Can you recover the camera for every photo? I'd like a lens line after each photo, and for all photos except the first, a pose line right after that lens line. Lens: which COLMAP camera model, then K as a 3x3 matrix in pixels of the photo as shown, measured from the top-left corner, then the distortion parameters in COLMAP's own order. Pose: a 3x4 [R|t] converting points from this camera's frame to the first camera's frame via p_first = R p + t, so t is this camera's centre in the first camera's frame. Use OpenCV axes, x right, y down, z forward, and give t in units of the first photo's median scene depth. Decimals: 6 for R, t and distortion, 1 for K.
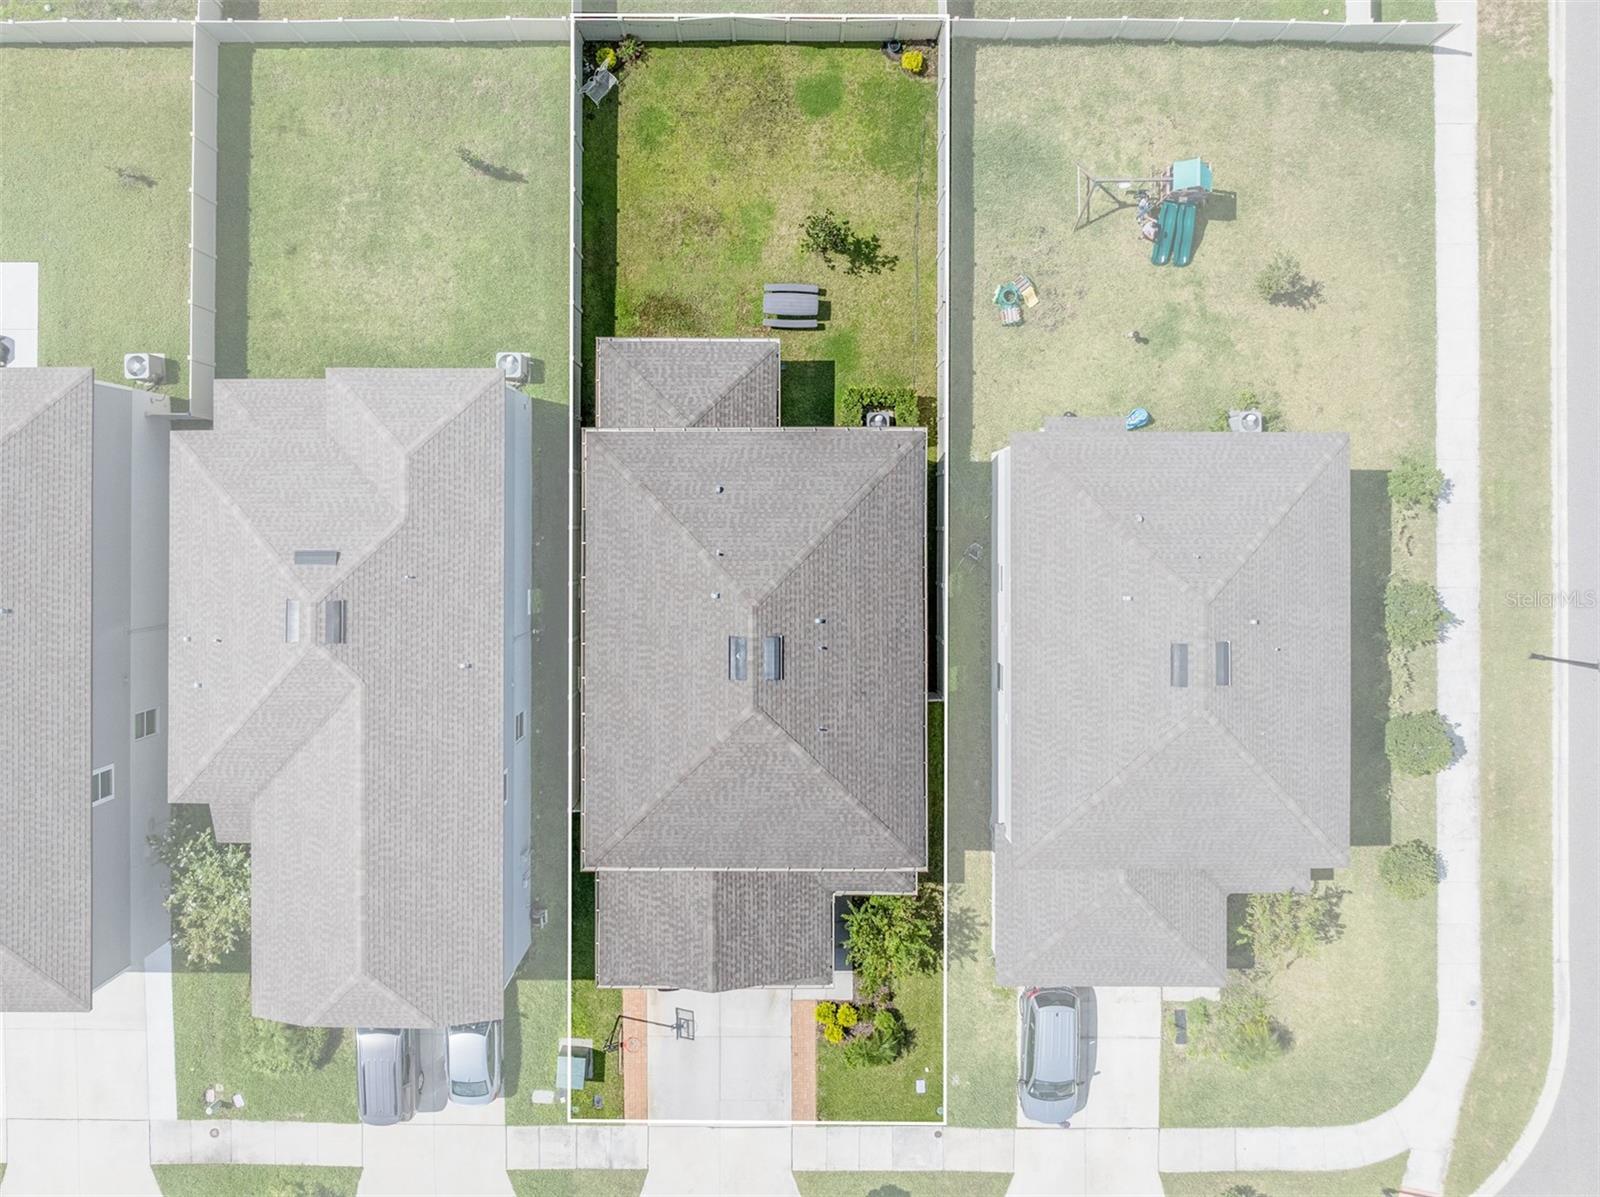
lens RADIAL K [[1272.0, 0, 773.4], [0, 1272.0, 520.2], [0, 0, 1]] dist [-0.009155, 0.002913]
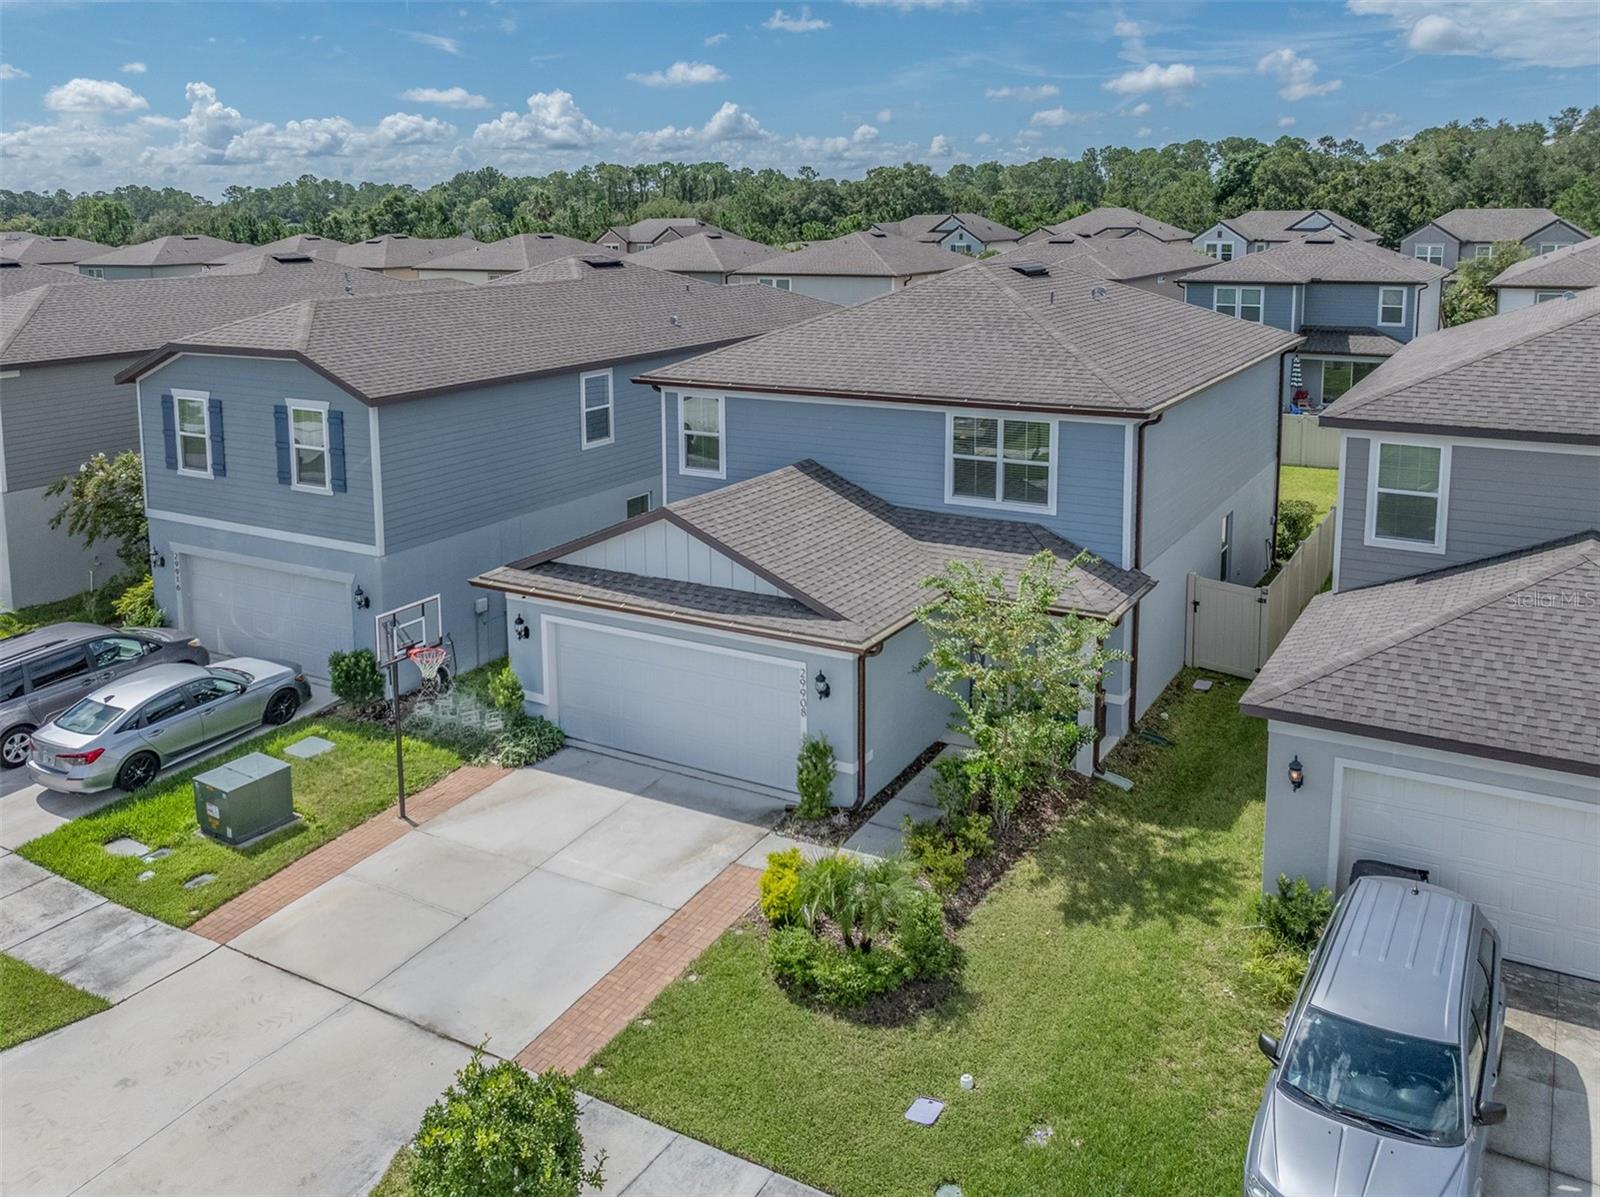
lens RADIAL K [[1335.6, 0, 825.6], [0, 1335.6, 382.5], [0, 0, 1]] dist [-0.015488, -0.006225]
pose [[0.867832, 0.062938, -0.492856, 0.241391], [-0.496807, 0.124265, -0.858919, 0.709341], [0.007186, 0.990251, 0.139109, 0.783997]]
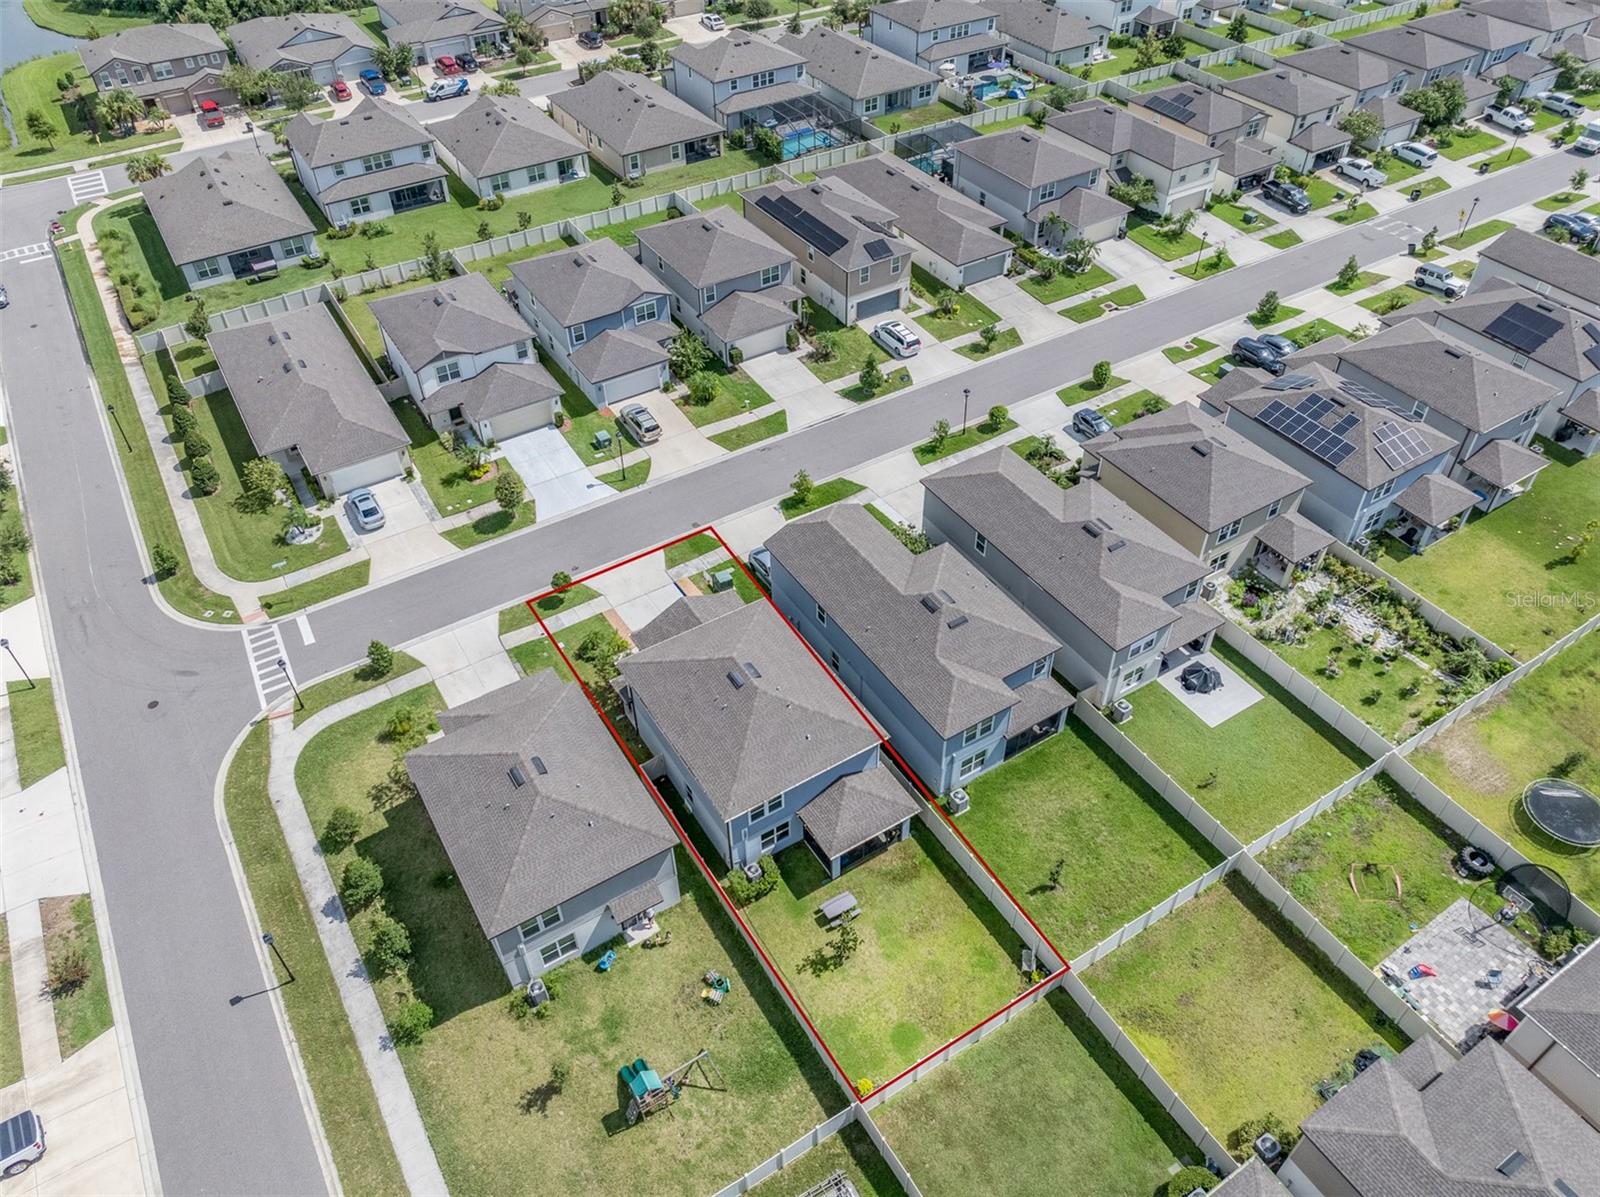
lens RADIAL K [[1136.2, 0, 800.0], [0, 1136.2, 598.5], [0, 0, 1]] dist [0.006090, -0.001621]
pose [[-0.847799, 0.378708, -0.371237, 0.422098], [-0.529860, -0.575837, 0.622624, -0.779823], [0.022020, 0.724564, 0.688856, -0.229674]]
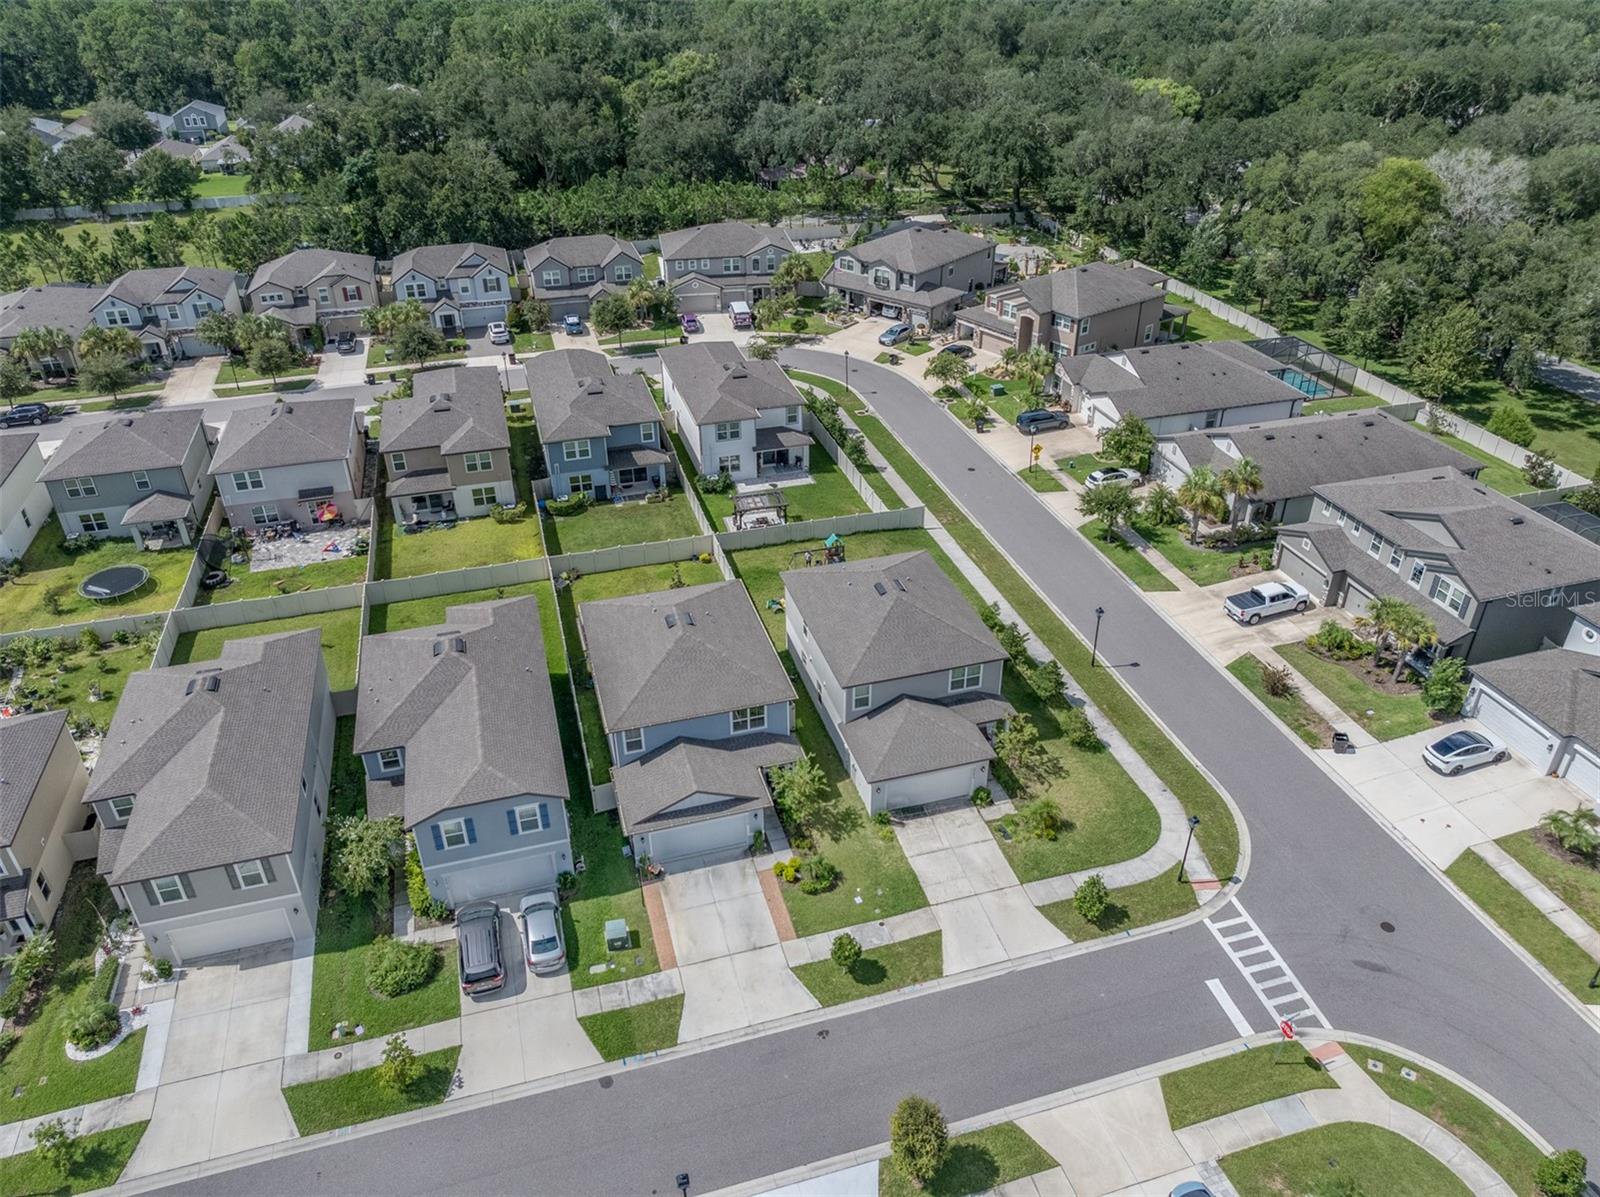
lens RADIAL K [[1121.5, 0, 800.0], [0, 1121.5, 598.5], [0, 0, 1]] dist [-0.004912, -0.002242]
pose [[0.959778, -0.146003, 0.239812, -0.204677], [0.280750, 0.506639, -0.815167, 1.296038], [-0.002482, 0.849706, 0.527251, 0.034340]]
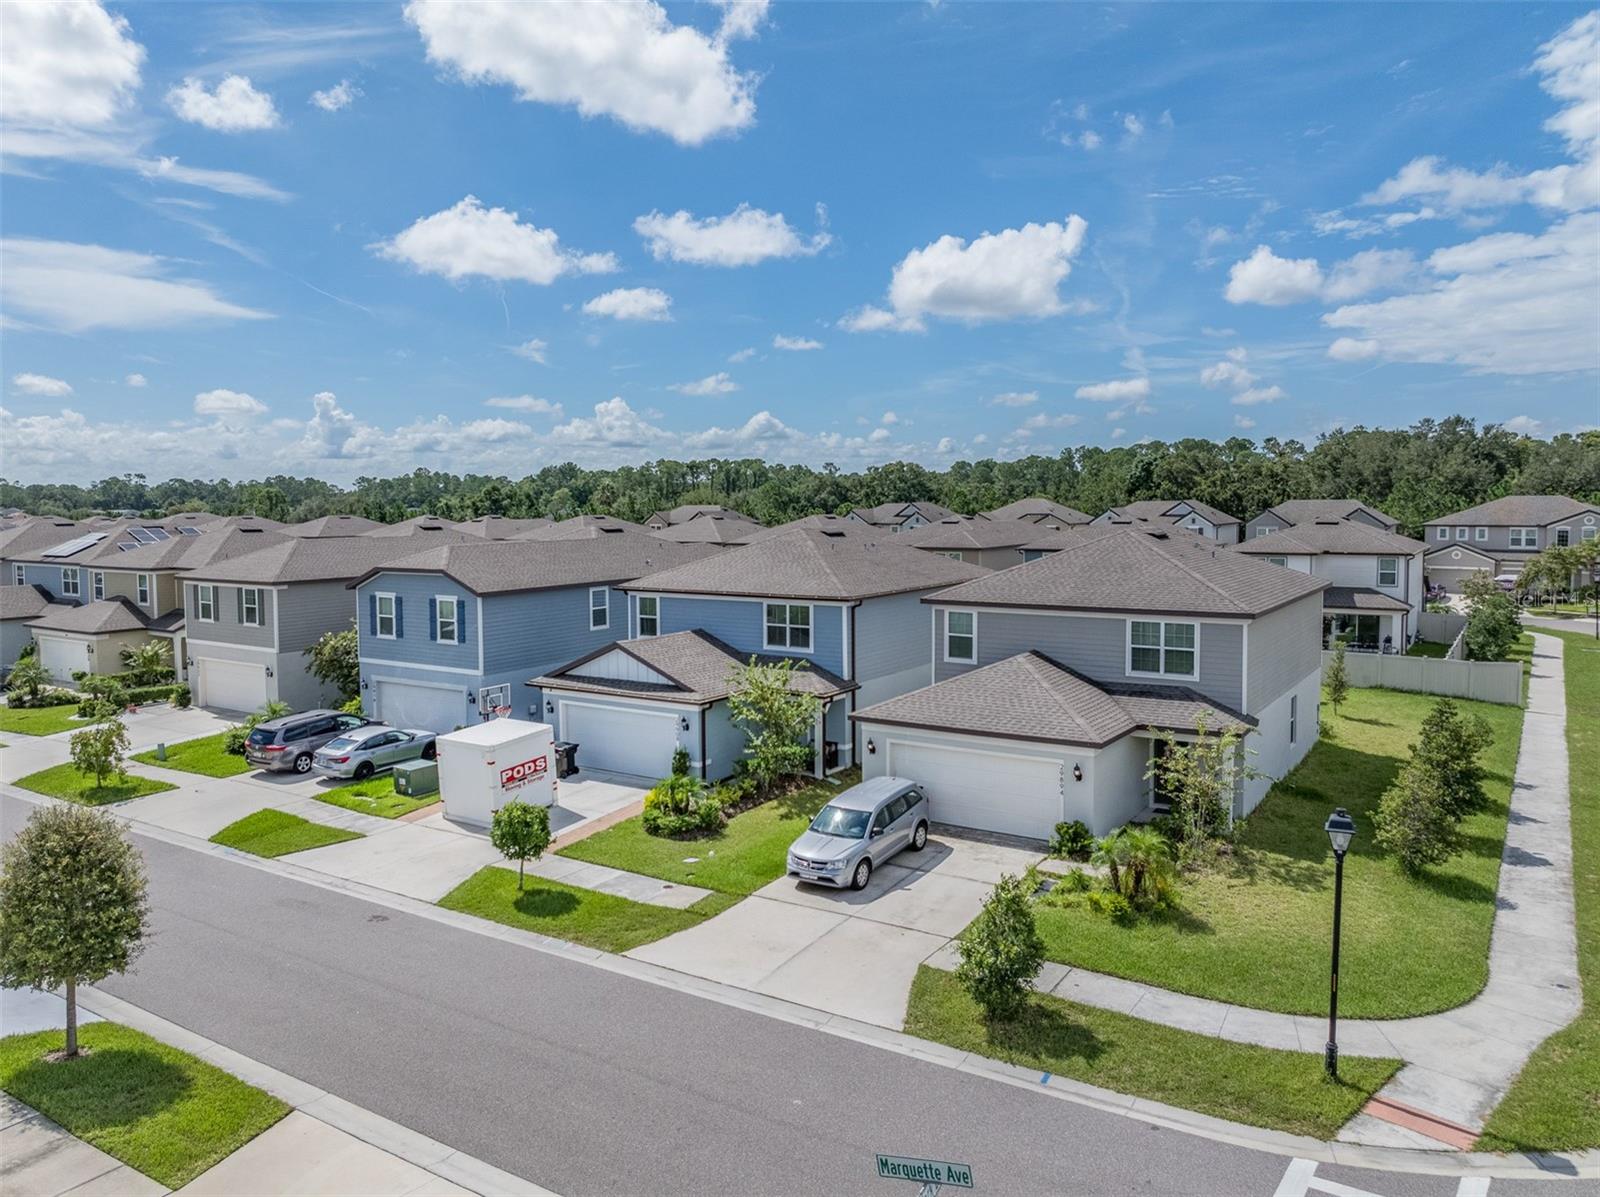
lens RADIAL K [[1161.6, 0, 782.0], [0, 1161.6, 599.0], [0, 0, 1]] dist [-0.009808, -0.003876]
pose [[0.832655, 0.050062, -0.551525, 0.538179], [-0.553775, 0.083167, -0.828503, 0.980464], [0.004392, 0.995277, 0.096972, 0.778262]]
